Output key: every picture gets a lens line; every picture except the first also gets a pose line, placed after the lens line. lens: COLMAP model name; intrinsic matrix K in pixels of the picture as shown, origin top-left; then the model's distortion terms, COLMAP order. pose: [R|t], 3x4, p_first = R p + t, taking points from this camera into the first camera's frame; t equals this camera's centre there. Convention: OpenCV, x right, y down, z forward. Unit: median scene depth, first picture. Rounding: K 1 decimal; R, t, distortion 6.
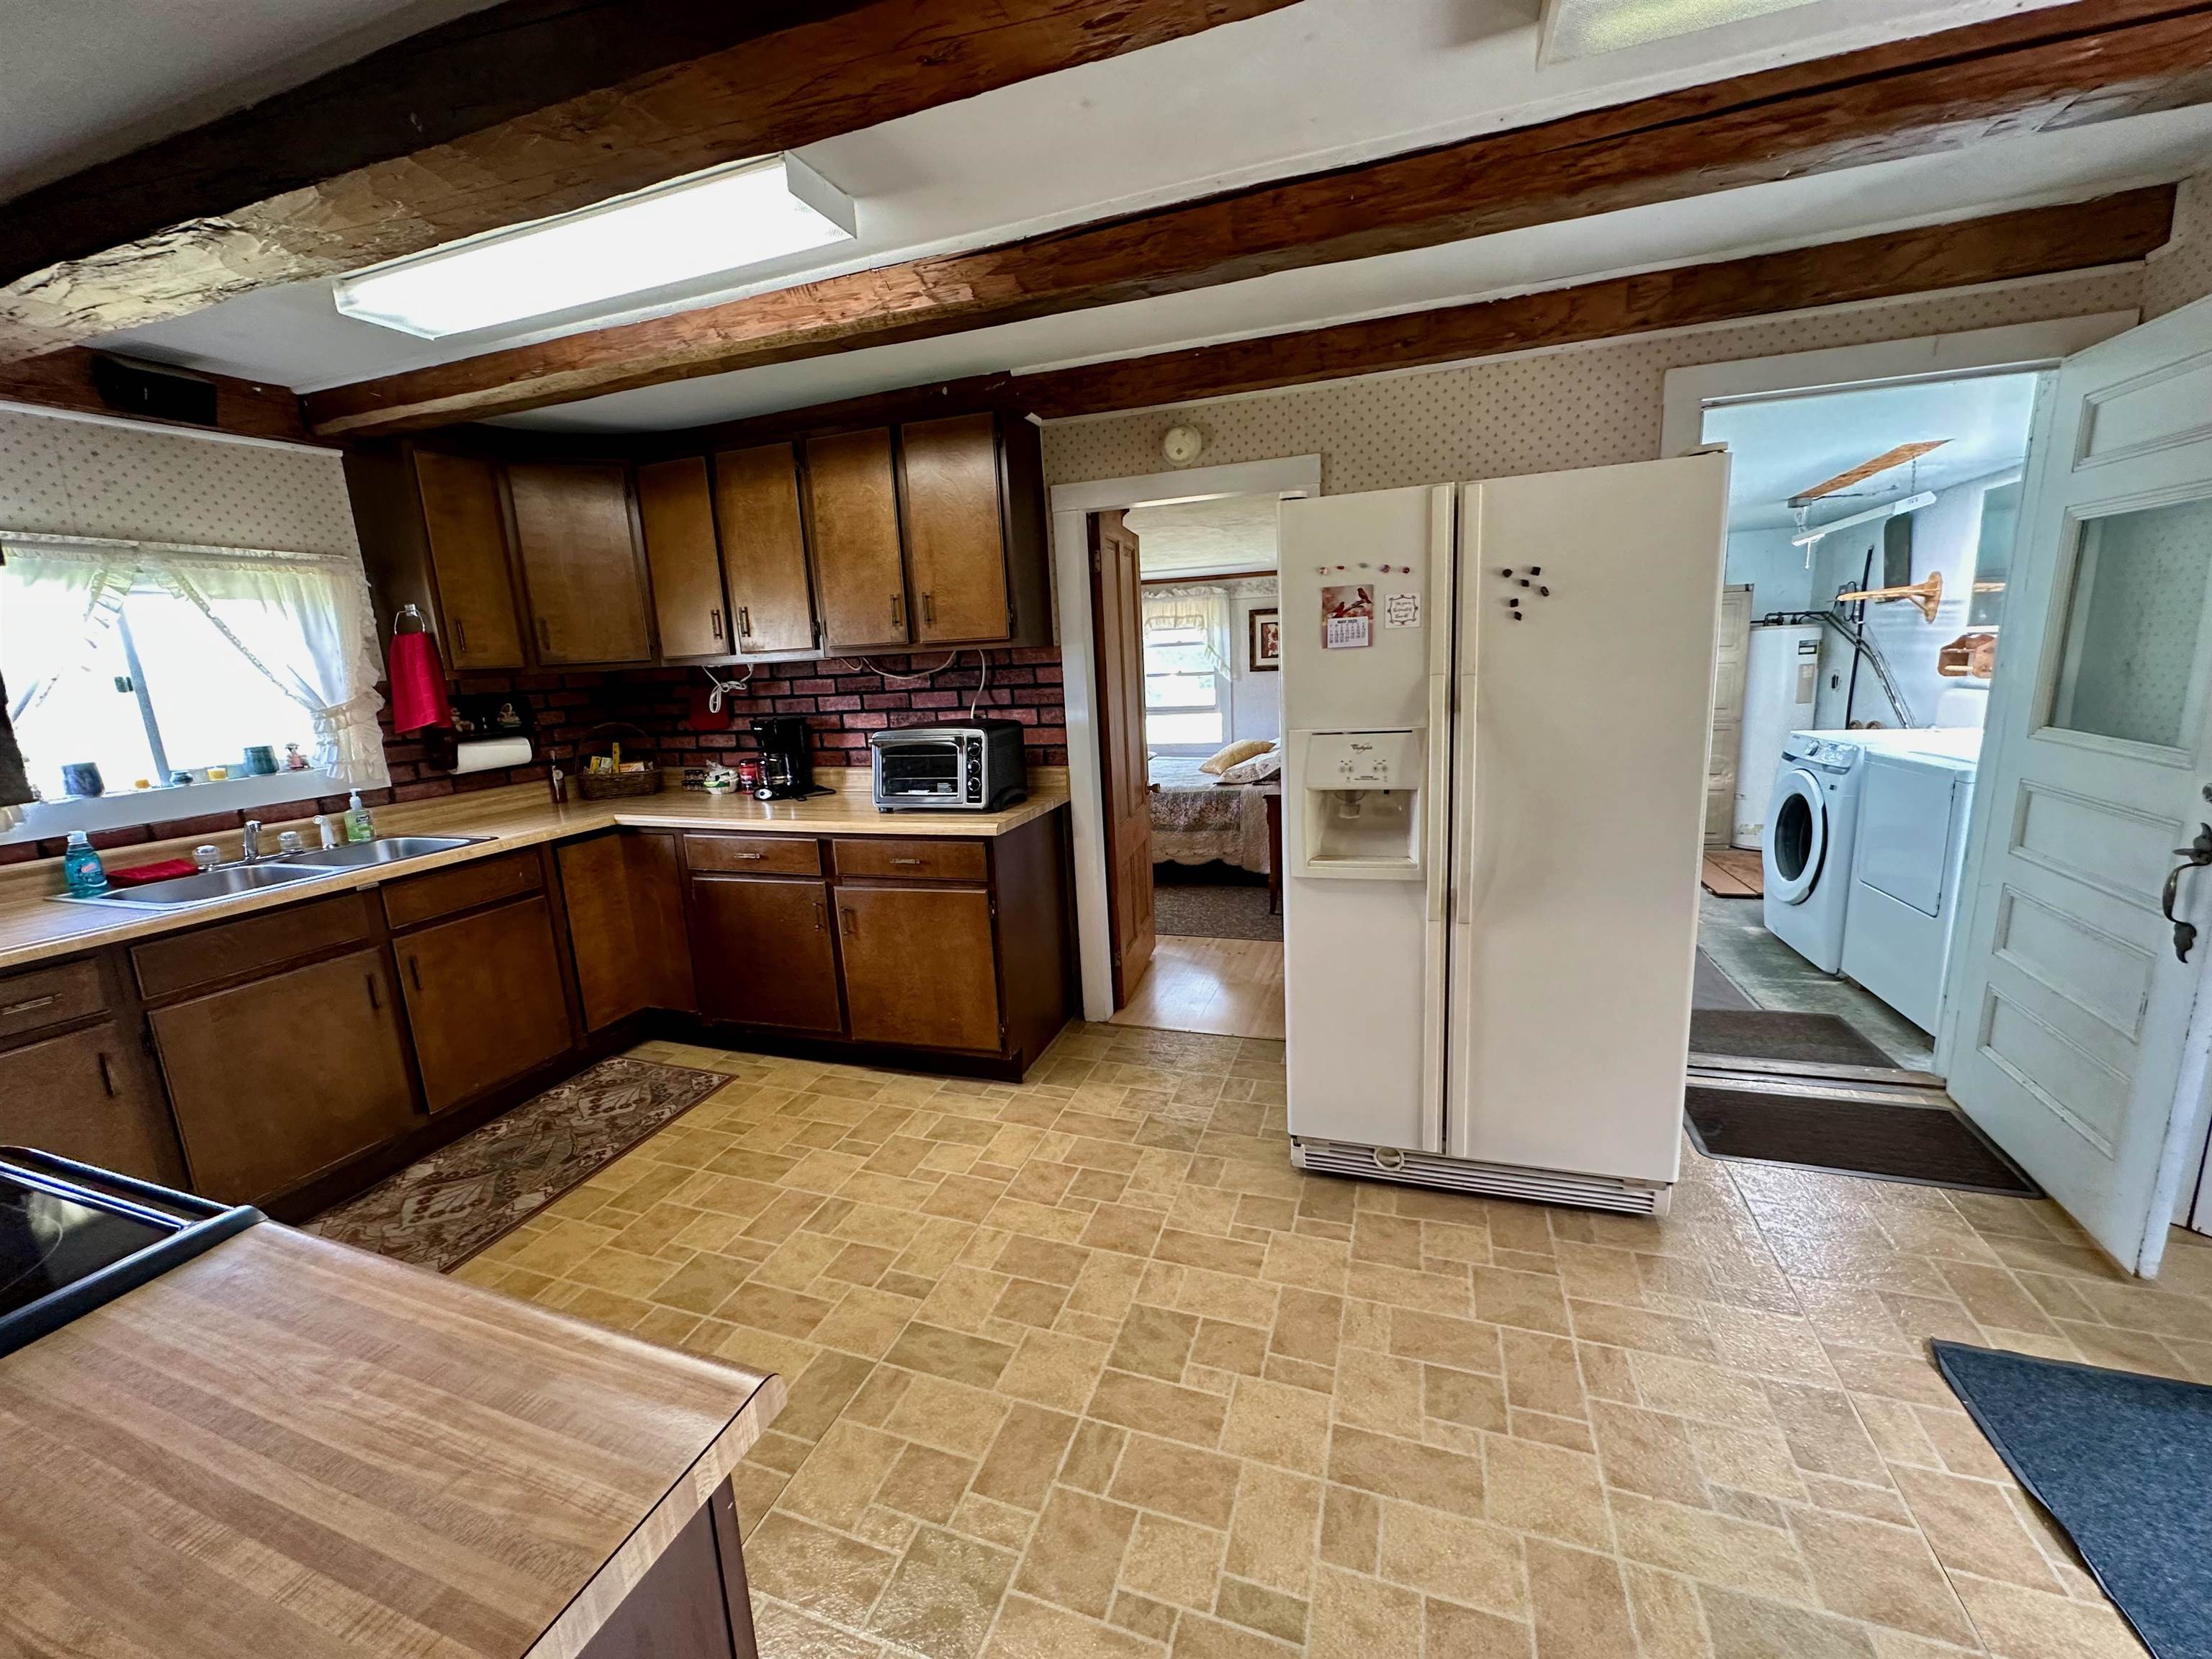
lens RADIAL K [[881.2, 0, 1103.8], [0, 881.2, 830.4], [0, 0, 1]] dist [-0.002881, 0.001090]
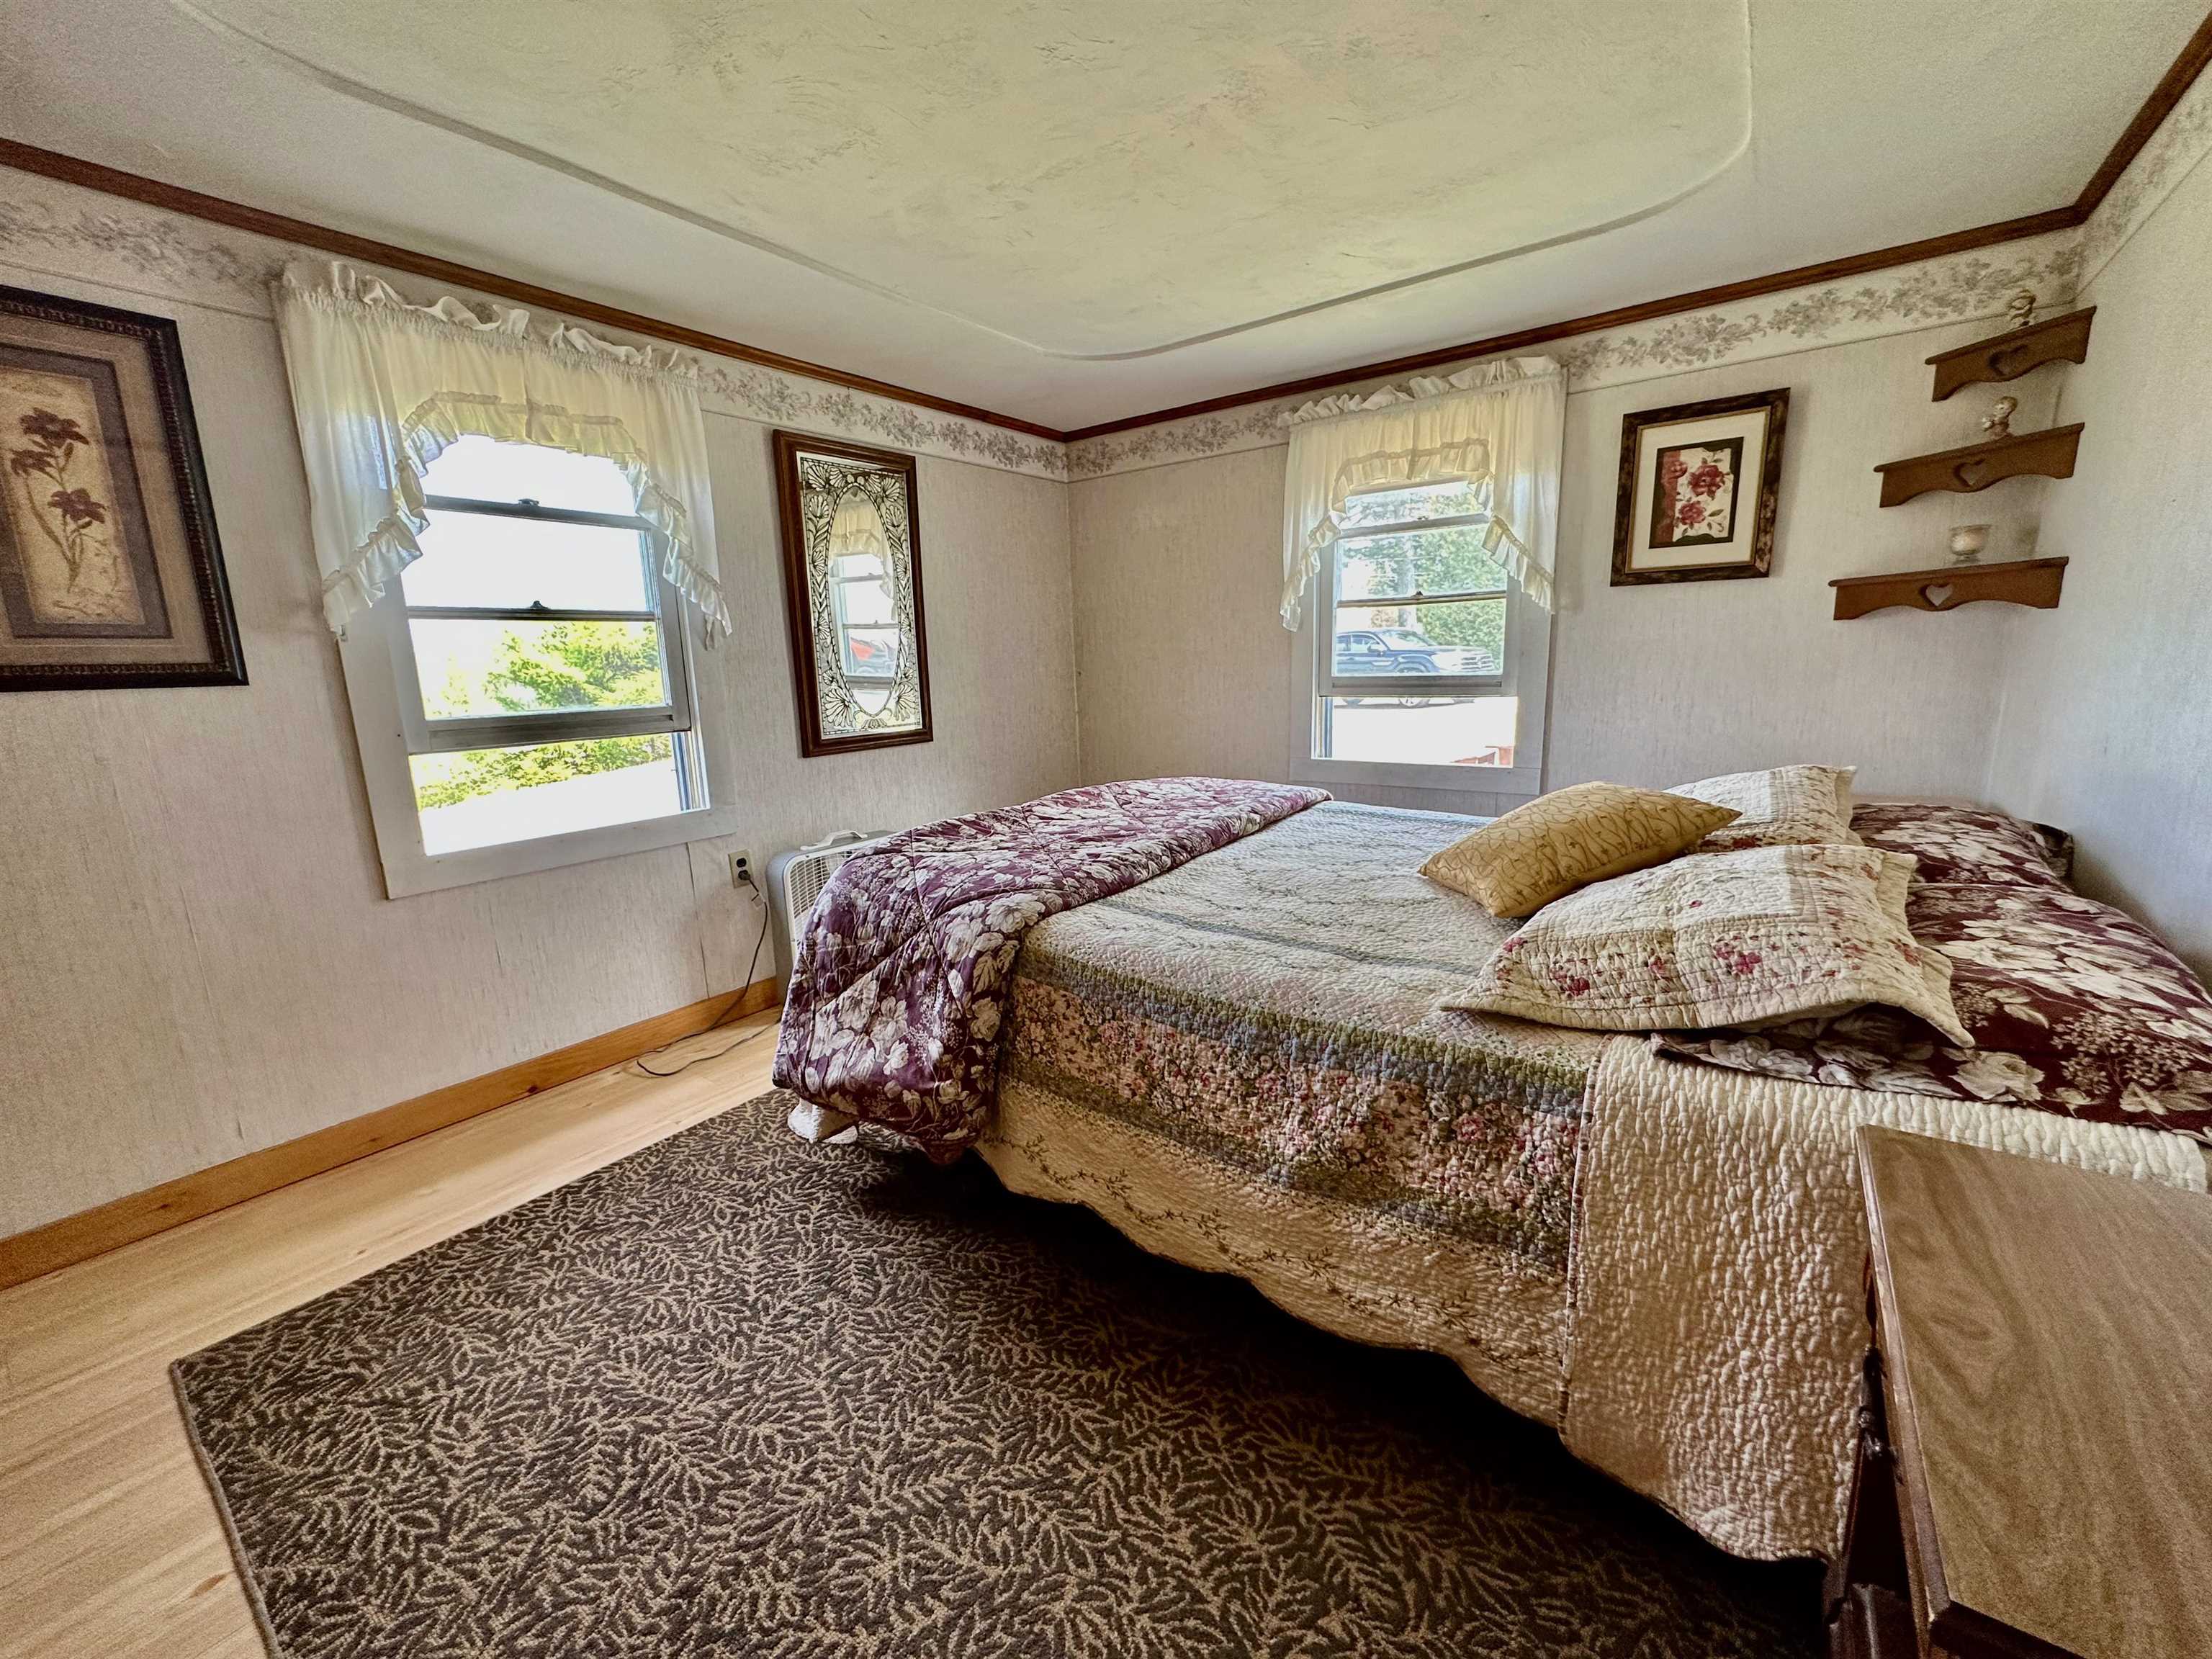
lens RADIAL K [[881.2, 0, 1102.9], [0, 881.2, 826.7], [0, 0, 1]] dist [-0.002881, 0.001090]
pose [[0.951386, 0.073563, -0.299089, 0.193213], [-0.069511, 0.997288, 0.024179, -0.174783], [0.300056, -0.002213, 0.953919, 1.396847]]
